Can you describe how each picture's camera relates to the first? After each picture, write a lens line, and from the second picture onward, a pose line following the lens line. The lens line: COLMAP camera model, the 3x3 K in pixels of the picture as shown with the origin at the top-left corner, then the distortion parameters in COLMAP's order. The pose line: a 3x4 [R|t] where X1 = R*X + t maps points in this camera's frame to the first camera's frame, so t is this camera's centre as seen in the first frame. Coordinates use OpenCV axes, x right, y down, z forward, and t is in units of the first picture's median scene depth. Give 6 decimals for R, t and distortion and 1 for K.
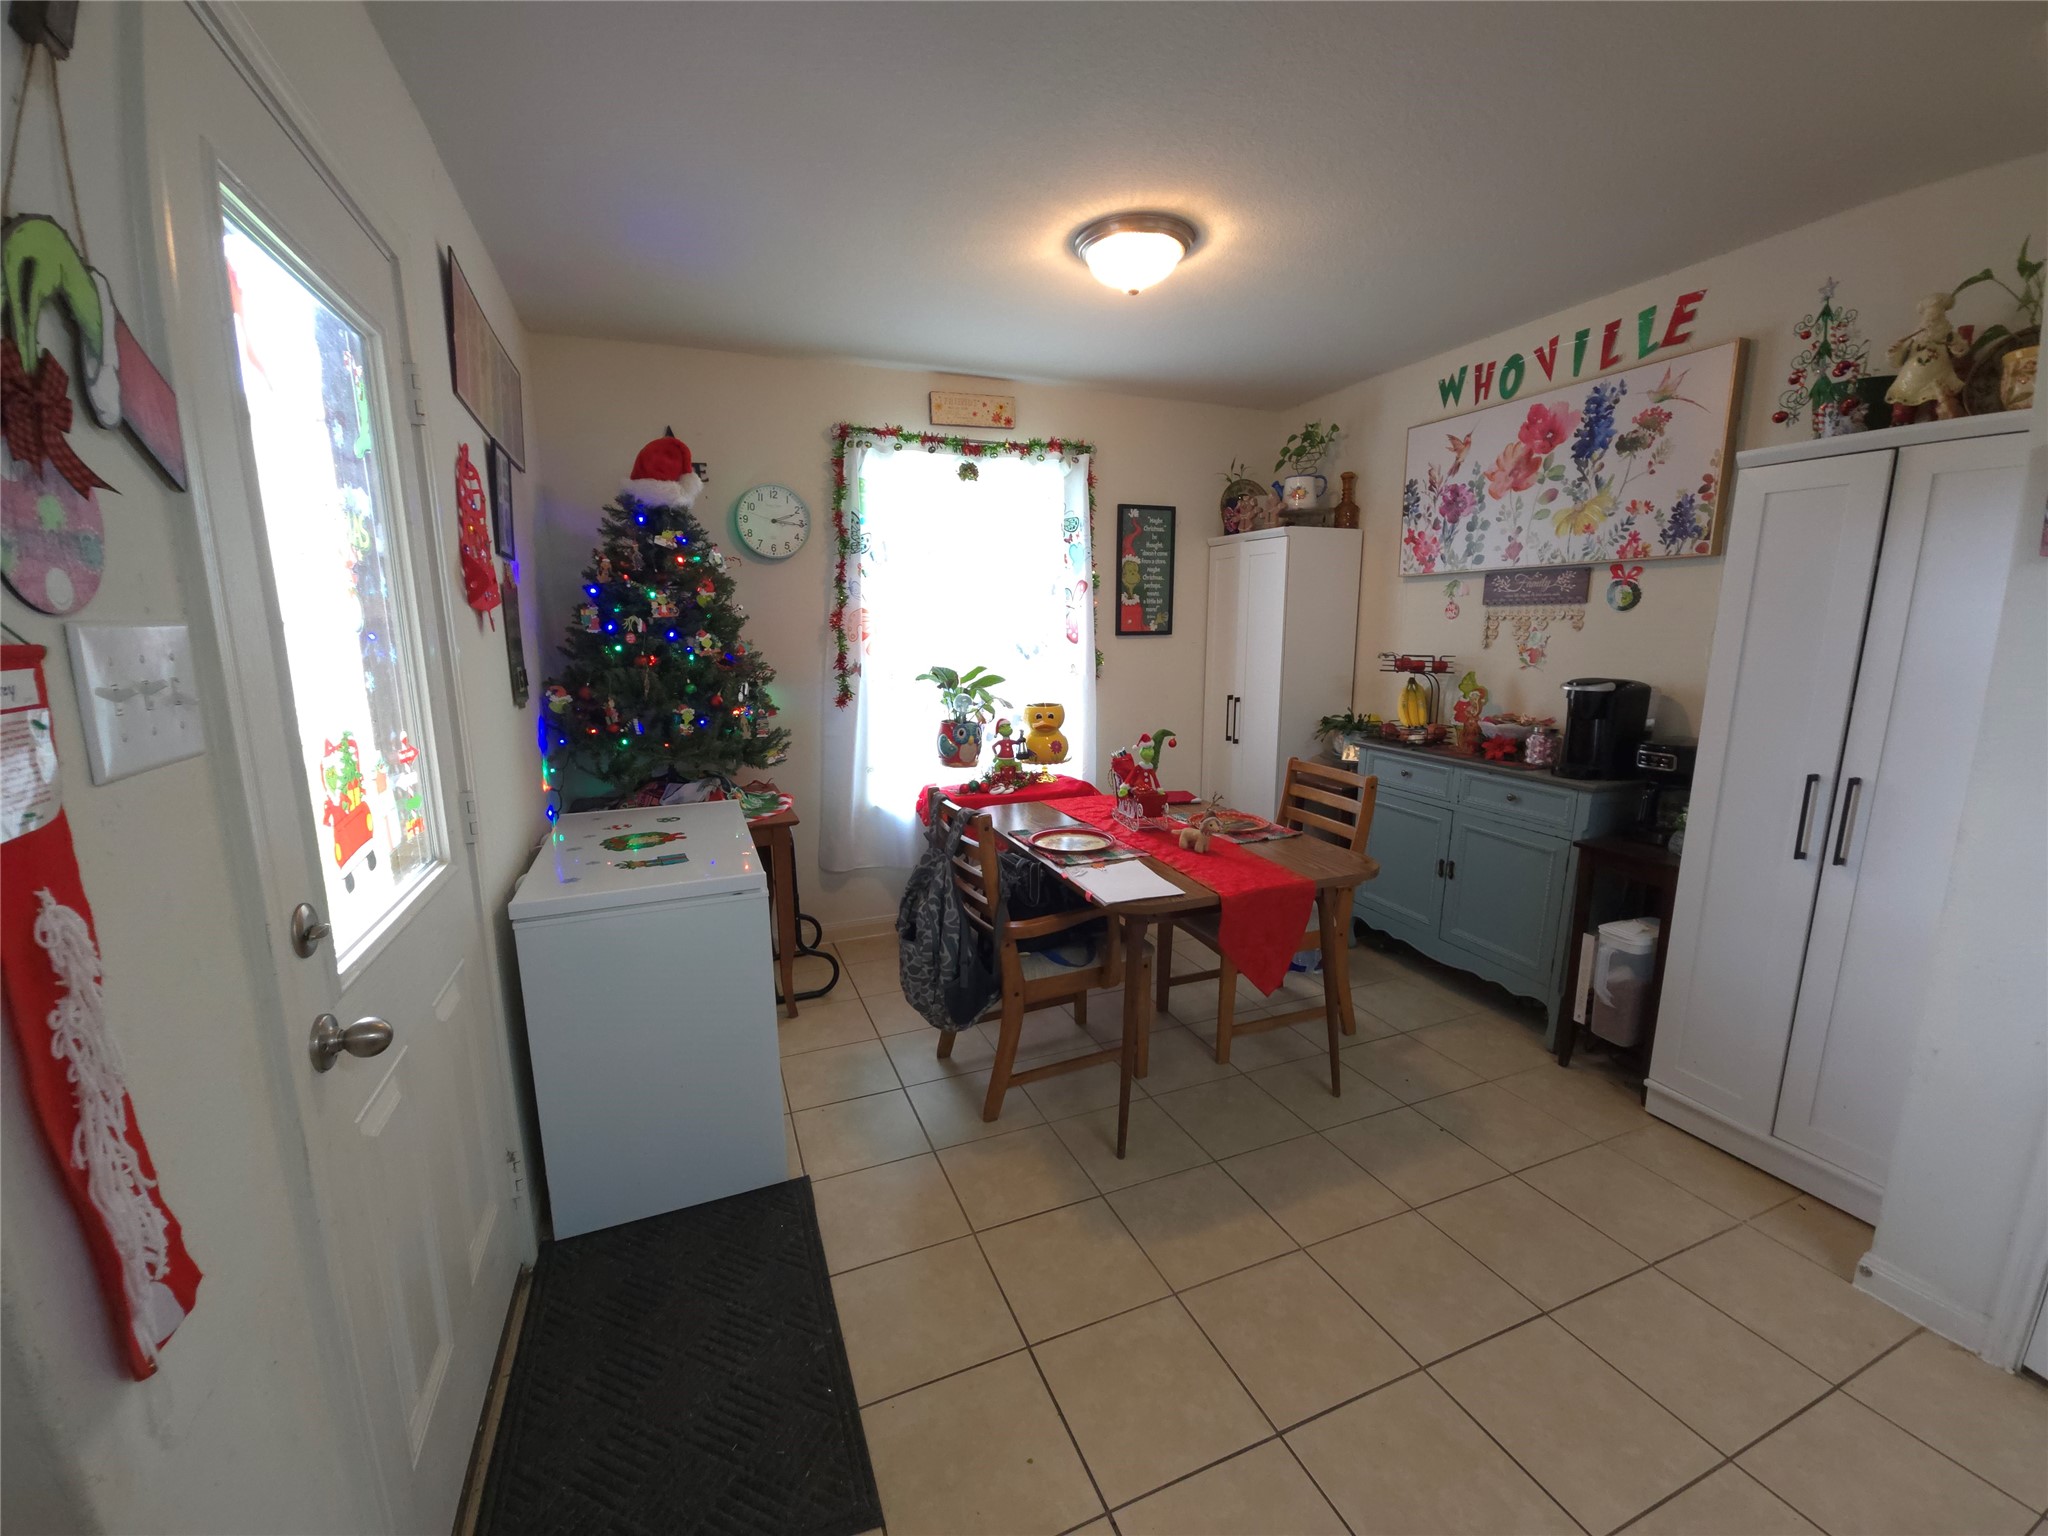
lens RADIAL K [[833.6, 0, 1028.6], [0, 833.6, 774.1], [0, 0, 1]] dist [0.003899, -0.002049]
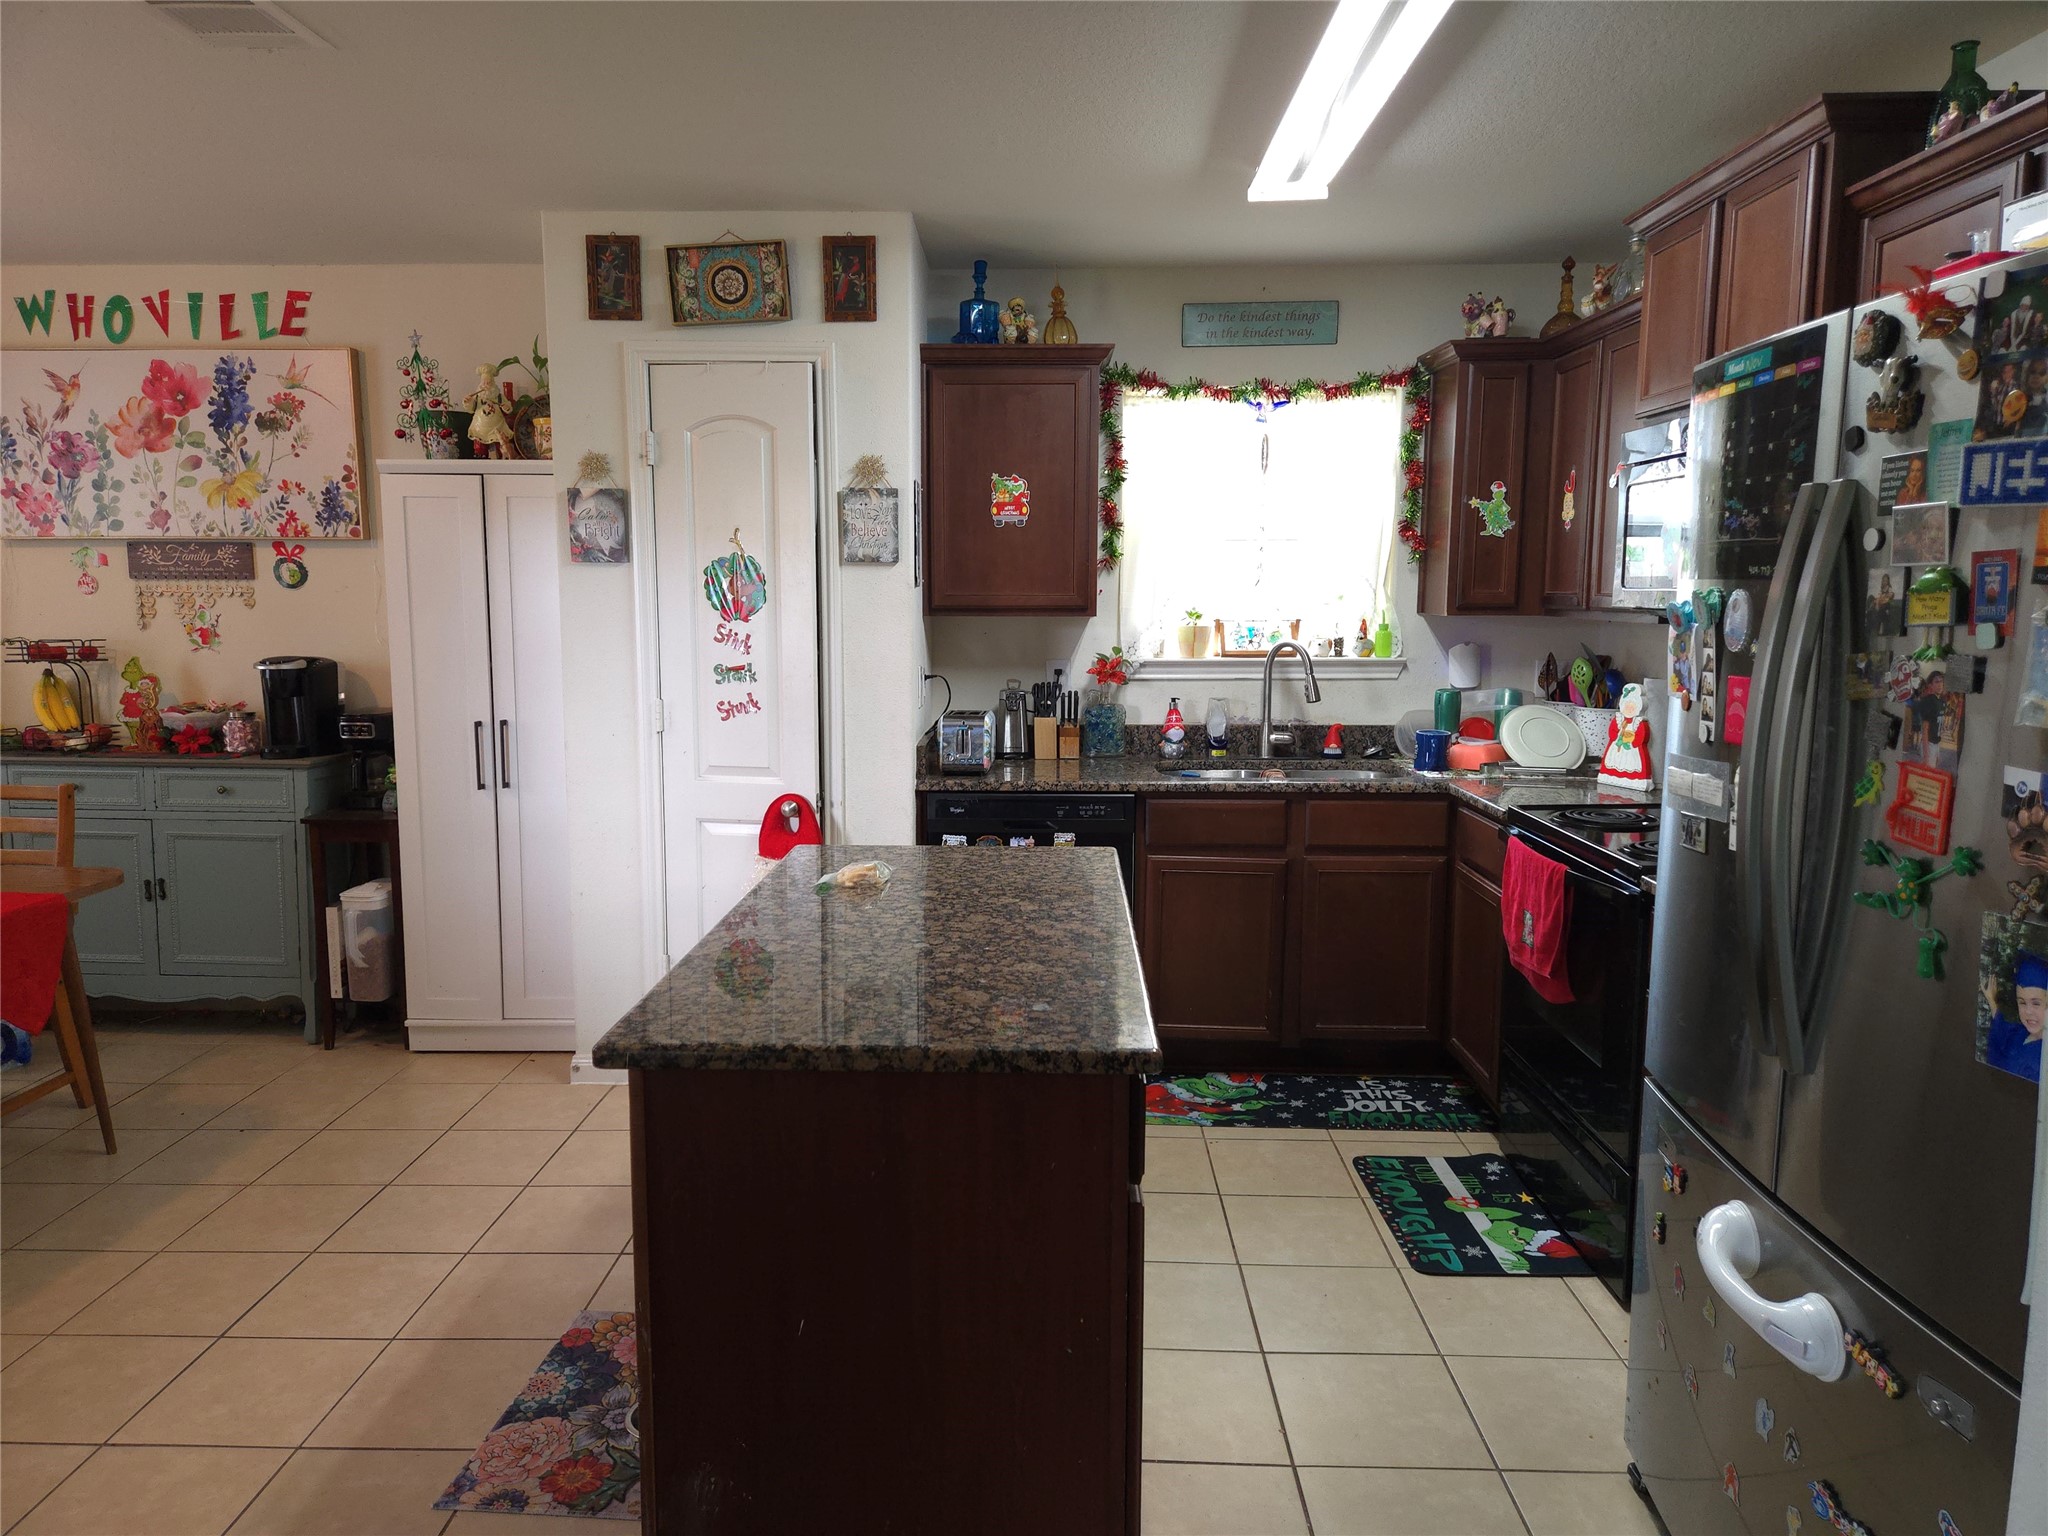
lens RADIAL K [[1357.0, 0, 1024.0], [0, 1357.0, 768.0], [0, 0, 1]] dist [0.059220, -0.045606]
pose [[0.397984, -0.115405, 0.910105, -0.448955], [0.160597, 0.985501, 0.054737, 0.063671], [-0.903226, 0.124376, 0.410747, -0.423535]]
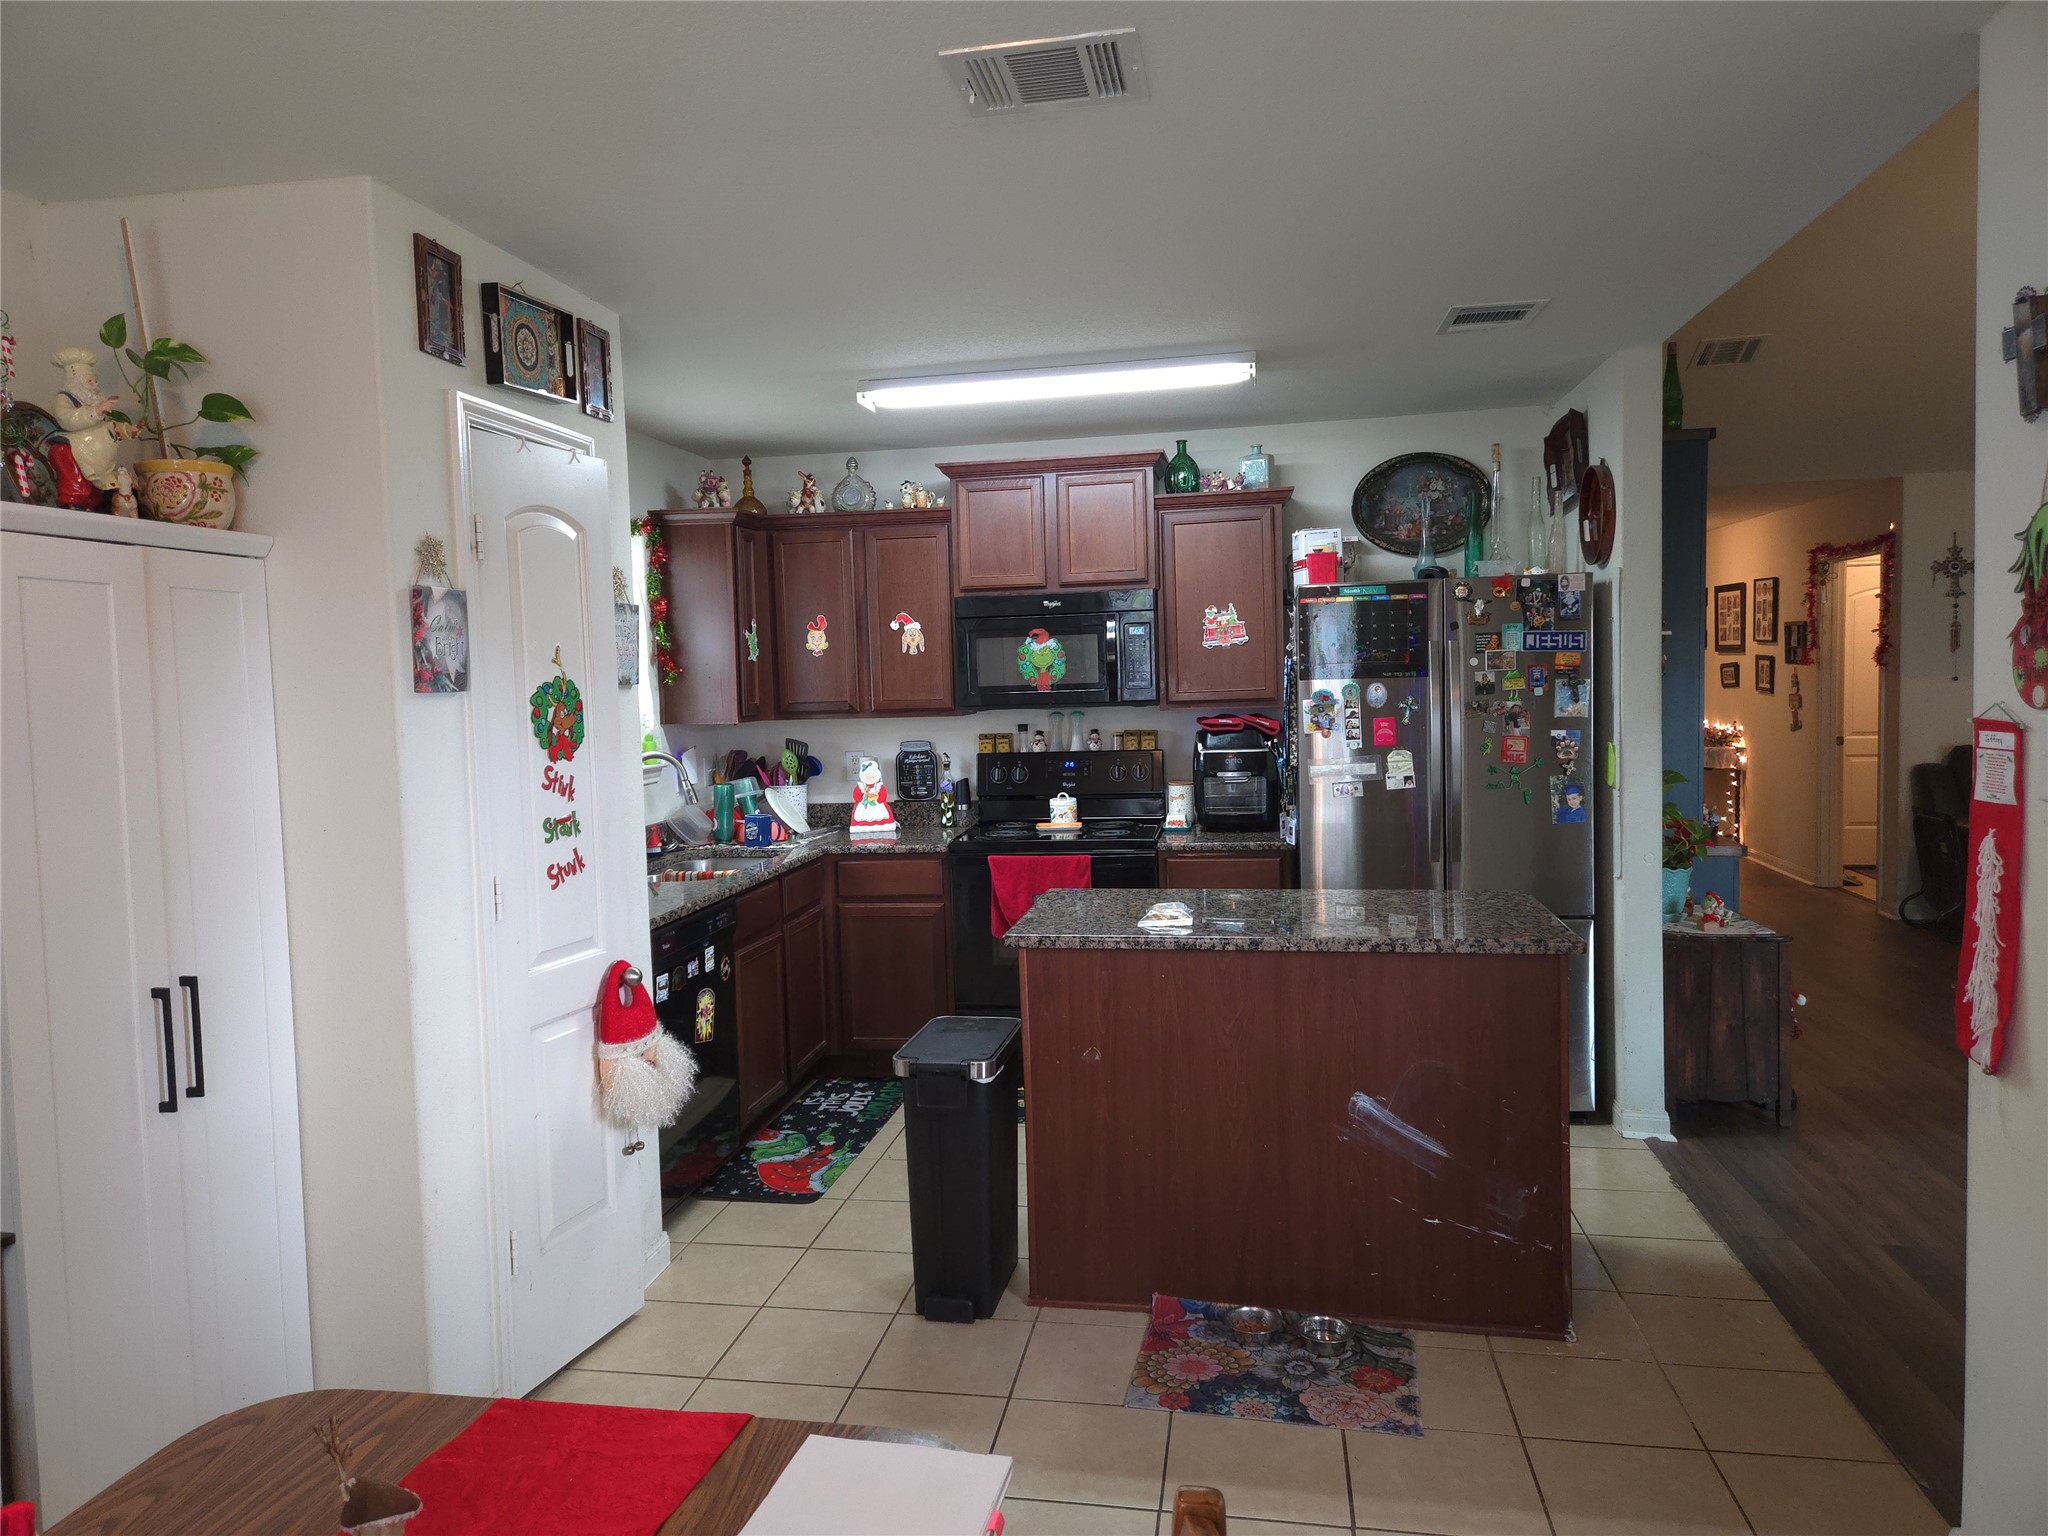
lens RADIAL K [[1340.7, 0, 1017.1], [0, 1340.7, 756.0], [0, 0, 1]] dist [0.118091, -0.109833]
pose [[-0.840156, -0.000086, 0.542345, -0.200845], [0.133405, 0.969243, 0.206814, -0.233058], [-0.525682, 0.246108, -0.814303, 1.072014]]
